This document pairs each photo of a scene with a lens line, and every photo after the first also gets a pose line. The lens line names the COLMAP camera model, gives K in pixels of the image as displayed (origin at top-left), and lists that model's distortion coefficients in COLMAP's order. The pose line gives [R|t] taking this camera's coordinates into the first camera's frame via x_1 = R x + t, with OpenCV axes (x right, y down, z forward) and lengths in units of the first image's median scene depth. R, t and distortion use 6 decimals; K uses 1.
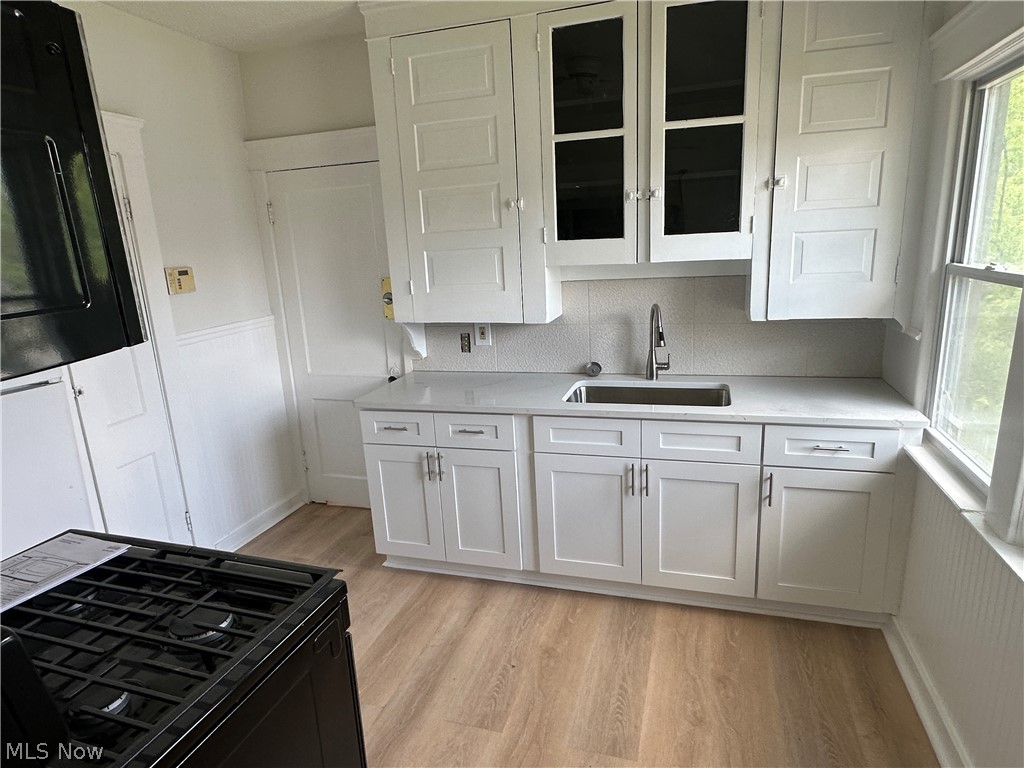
lens RADIAL K [[591.0, 0, 509.1], [0, 591.0, 383.1], [0, 0, 1]] dist [0.006350, 0.001229]
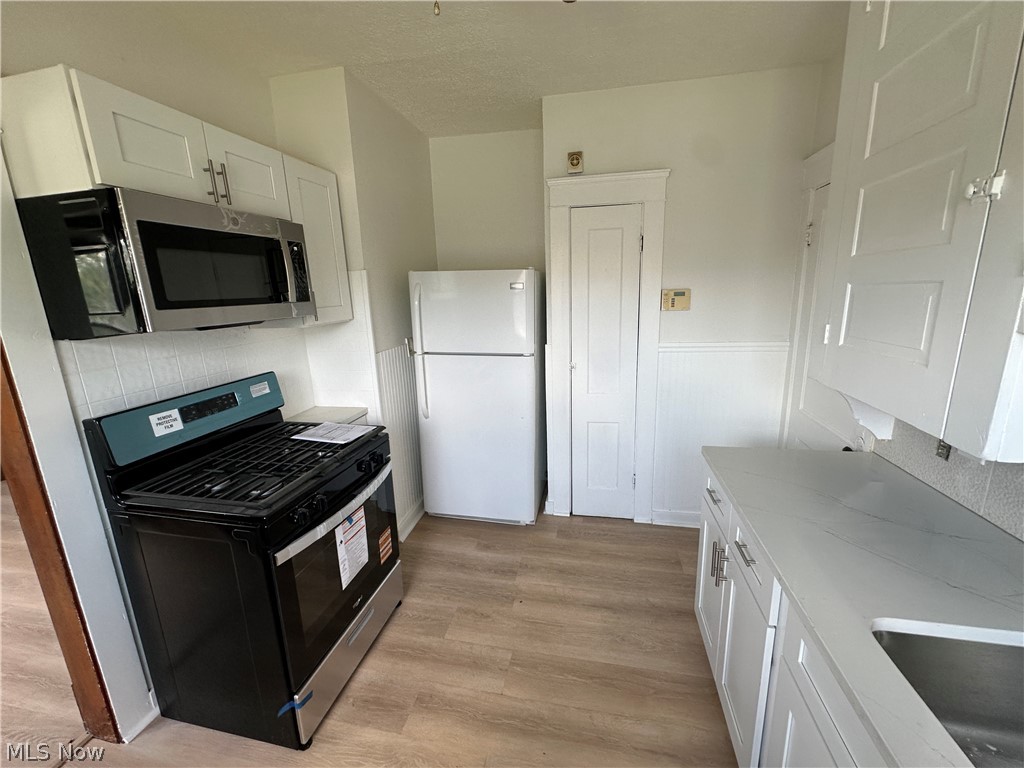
lens RADIAL K [[421.1, 0, 509.4], [0, 421.1, 385.9], [0, 0, 1]] dist [-0.002720, -0.000252]
pose [[0.112851, 0.266367, -0.957242, 0.309059], [-0.211880, 0.947689, 0.238730, -0.153827], [0.970758, 0.175879, 0.163385, 0.613289]]
